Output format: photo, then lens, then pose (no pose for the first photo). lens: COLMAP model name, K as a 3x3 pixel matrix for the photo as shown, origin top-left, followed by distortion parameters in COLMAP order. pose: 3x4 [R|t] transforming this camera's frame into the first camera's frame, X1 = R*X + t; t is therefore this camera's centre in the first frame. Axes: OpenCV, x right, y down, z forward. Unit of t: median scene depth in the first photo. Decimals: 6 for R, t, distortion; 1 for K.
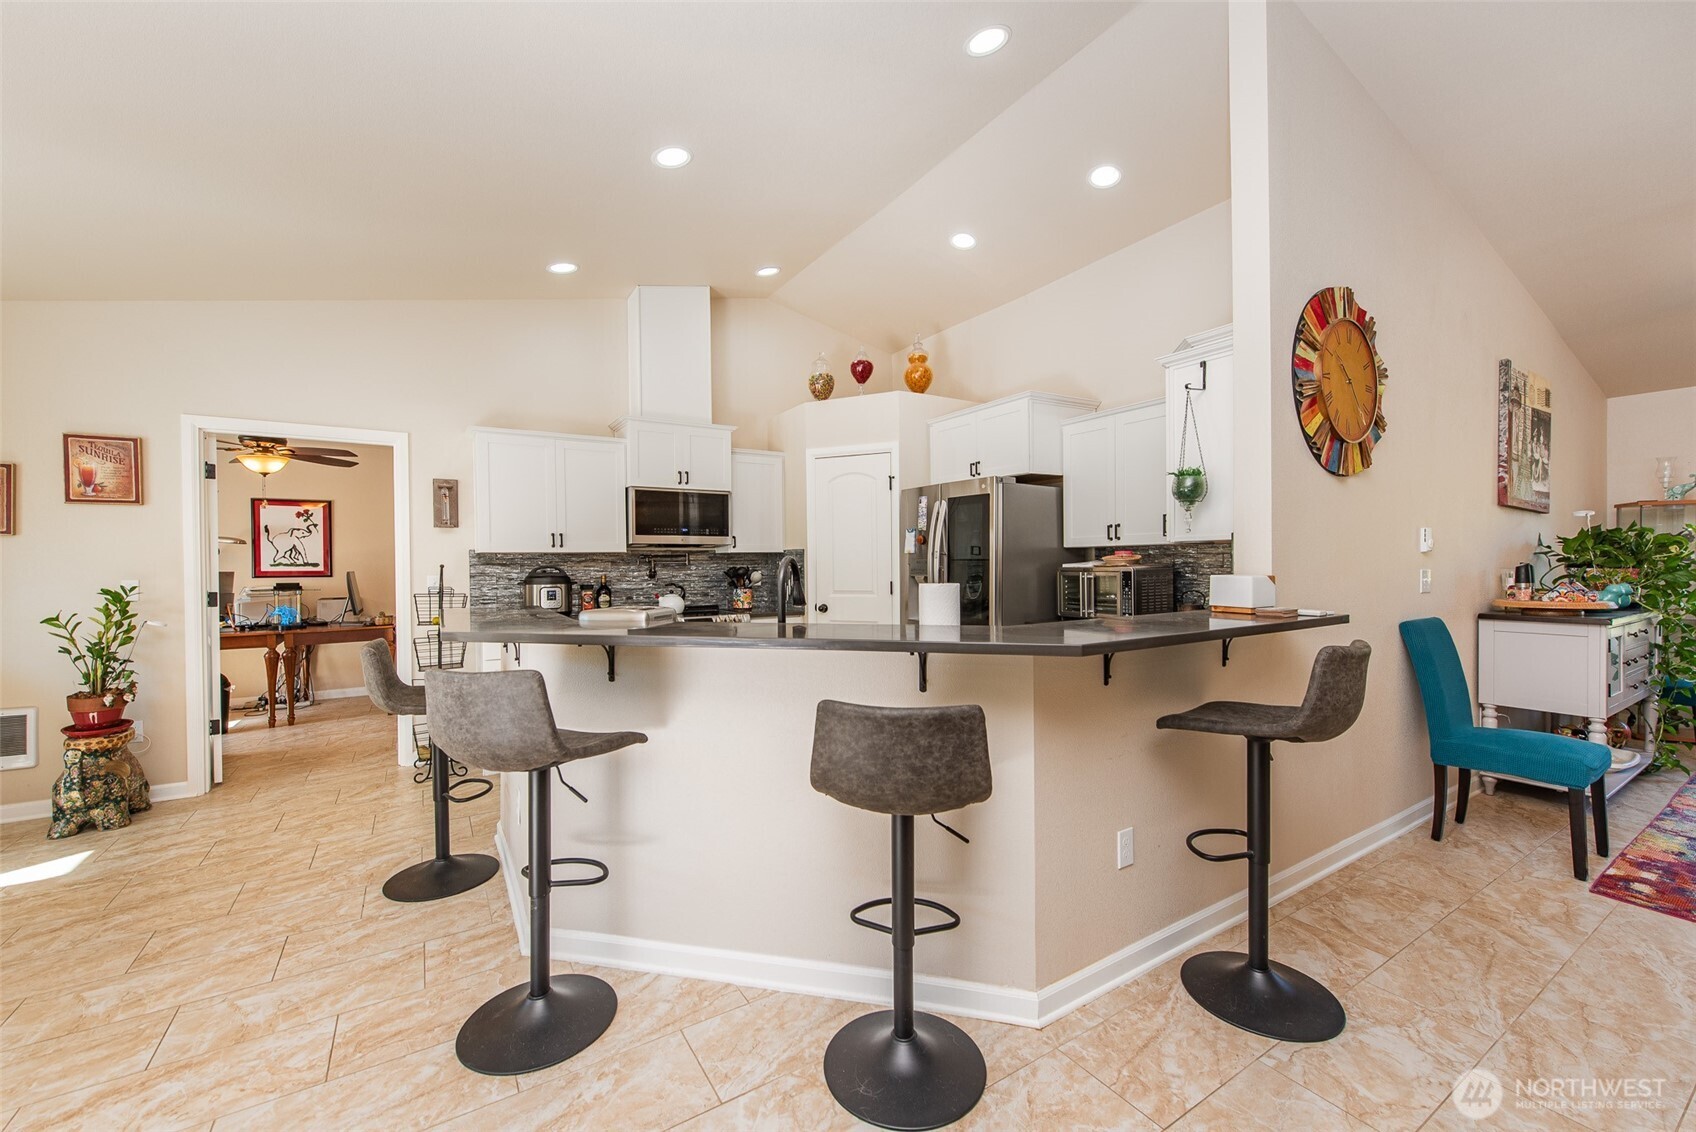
lens RADIAL K [[660.0, 0, 844.9], [0, 660.0, 569.5], [0, 0, 1]] dist [0.011379, -0.001700]
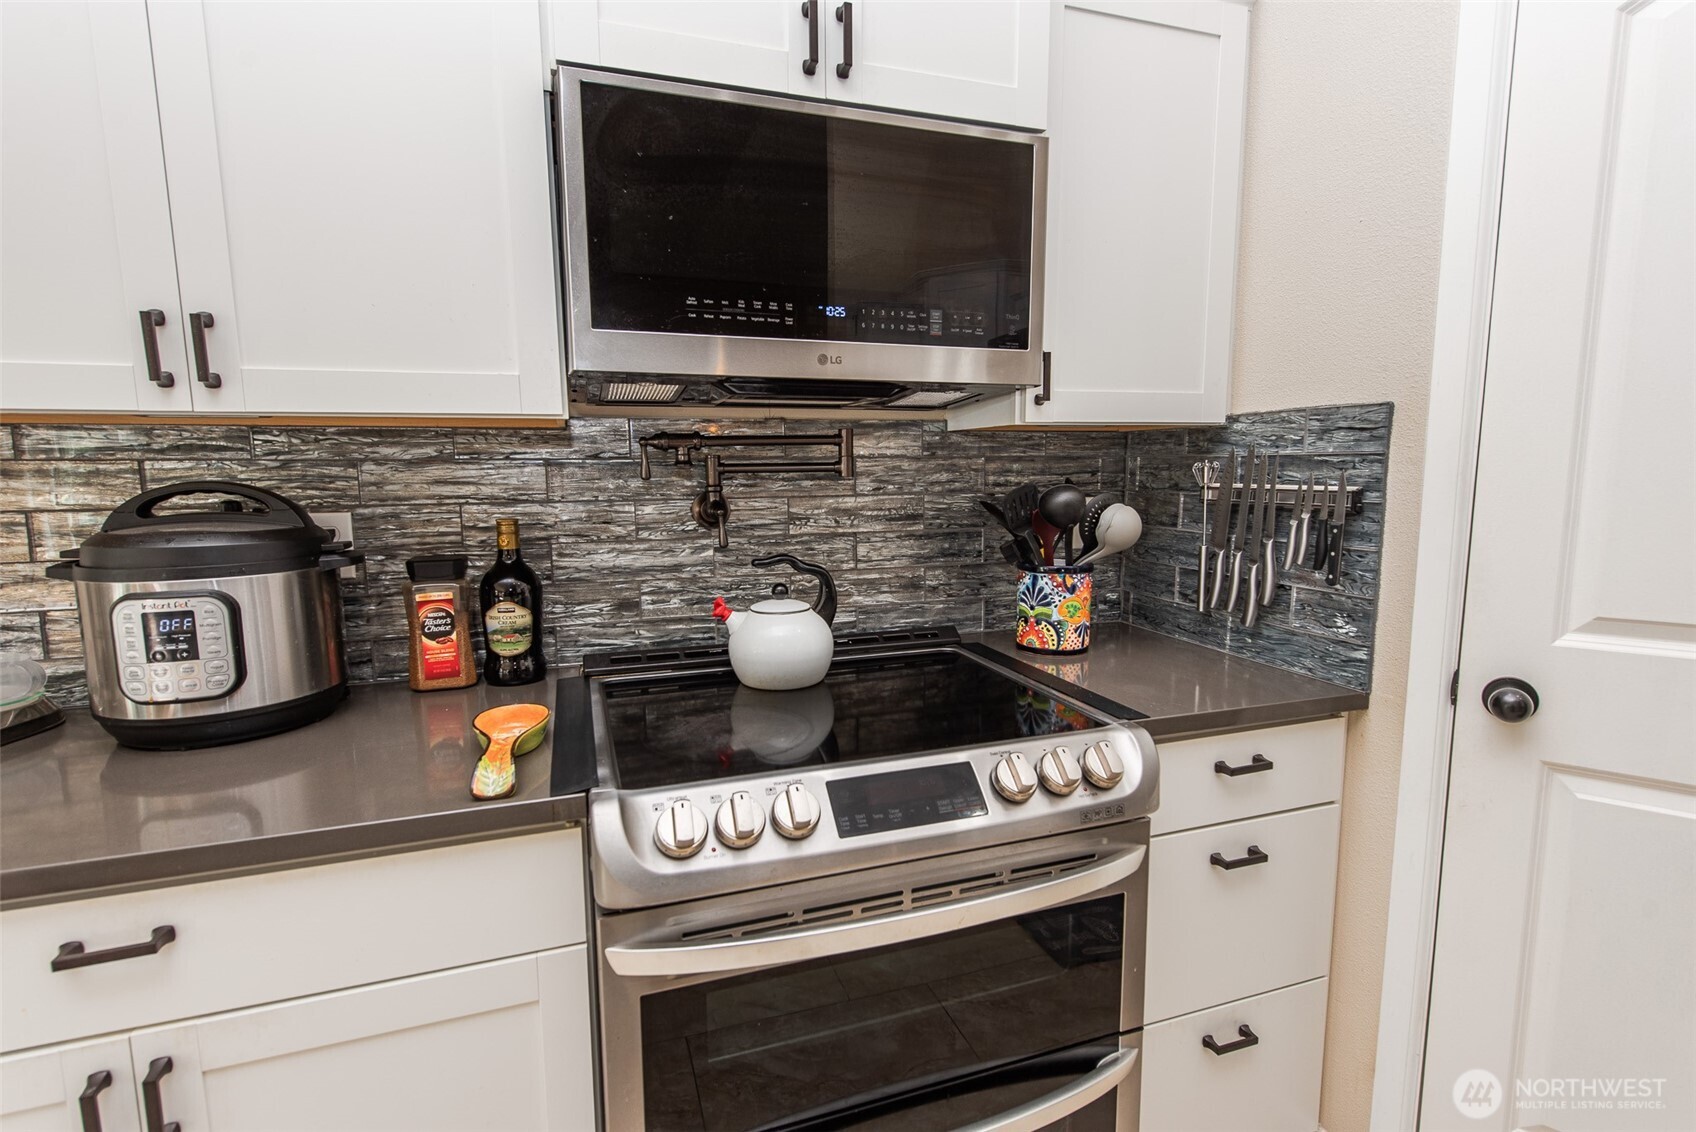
lens RADIAL K [[817.1, 0, 854.7], [0, 817.1, 569.3], [0, 0, 1]] dist [0.011649, -0.003507]
pose [[0.975463, 0.030578, -0.218029, -0.183814], [-0.004018, 0.992615, 0.121238, -0.010179], [0.220126, -0.117387, 0.968382, 0.770491]]
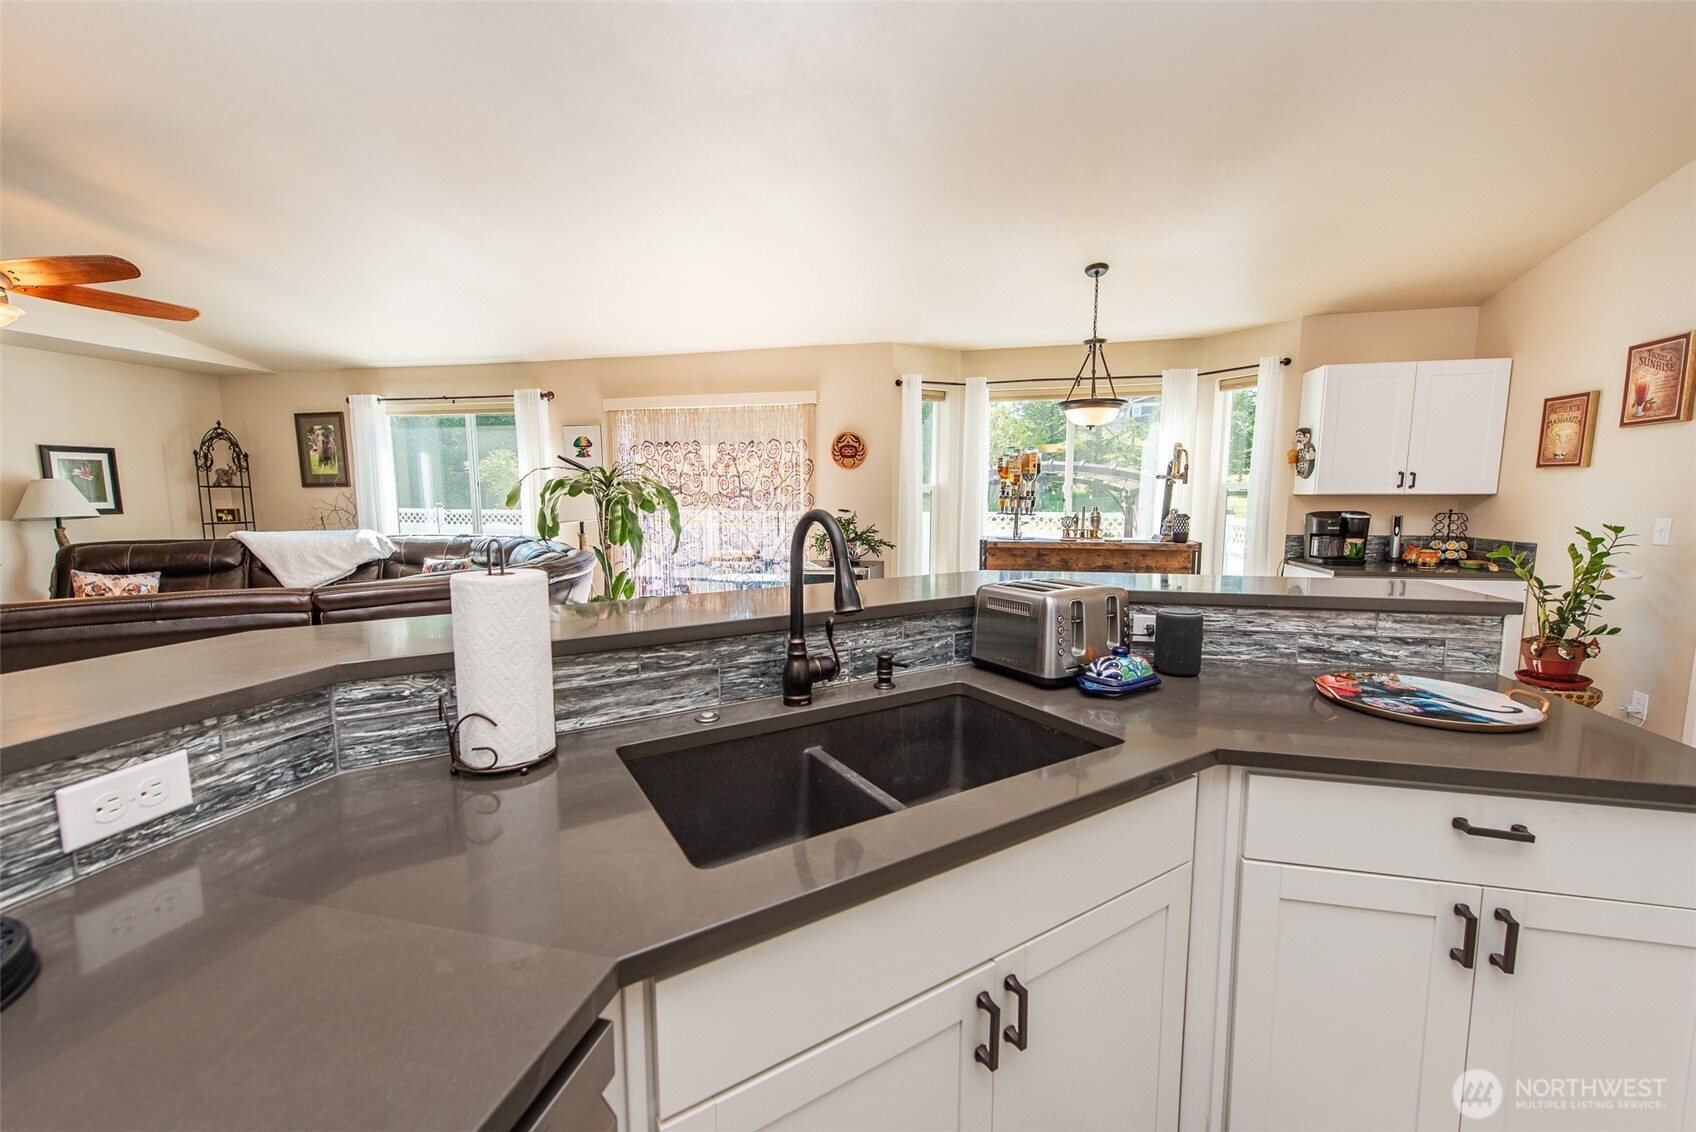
lens RADIAL K [[660.0, 0, 842.0], [0, 660.0, 566.7], [0, 0, 1]] dist [0.011379, -0.001700]
pose [[-0.712380, 0.085593, -0.696555, 0.141626], [0.004544, 0.993076, 0.117383, -0.019294], [0.701780, 0.080456, -0.707836, 0.683963]]
